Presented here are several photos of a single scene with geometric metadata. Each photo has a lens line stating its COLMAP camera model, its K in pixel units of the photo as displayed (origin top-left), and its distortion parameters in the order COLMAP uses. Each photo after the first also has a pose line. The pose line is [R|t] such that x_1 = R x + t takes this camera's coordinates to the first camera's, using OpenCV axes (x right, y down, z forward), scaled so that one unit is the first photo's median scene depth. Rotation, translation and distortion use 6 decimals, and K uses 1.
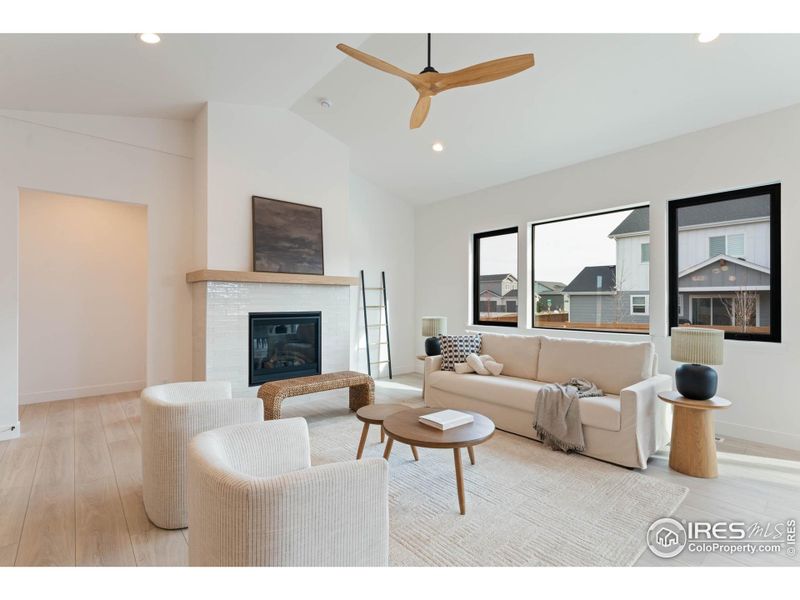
lens RADIAL K [[396.1, 0, 384.3], [0, 396.1, 301.2], [0, 0, 1]] dist [-0.001203, -0.000199]
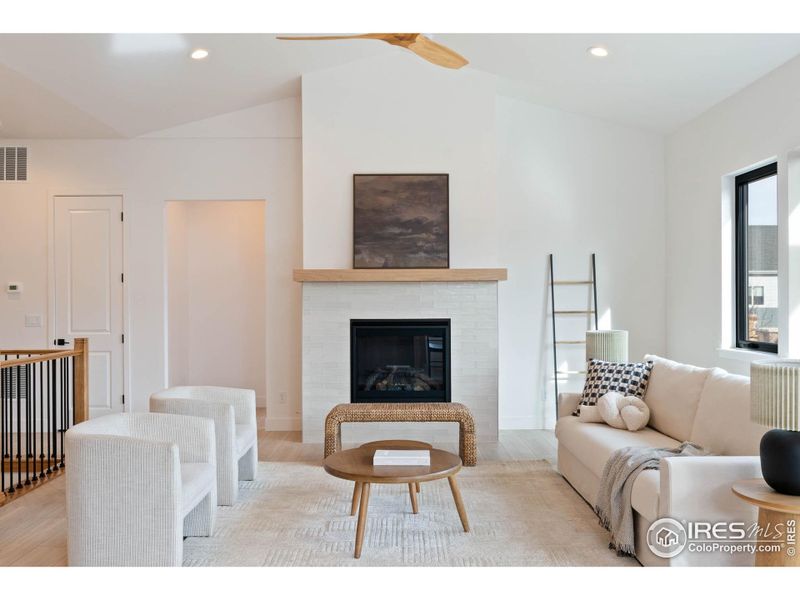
lens RADIAL K [[794.4, 0, 400.0], [0, 794.4, 300.0], [0, 0, 1]] dist [-0.000849, -0.002099]
pose [[0.723541, -0.000174, -0.690281, 0.807683], [0.007409, 0.999944, 0.007514, -0.020634], [0.690241, -0.010551, 0.723502, -0.102783]]
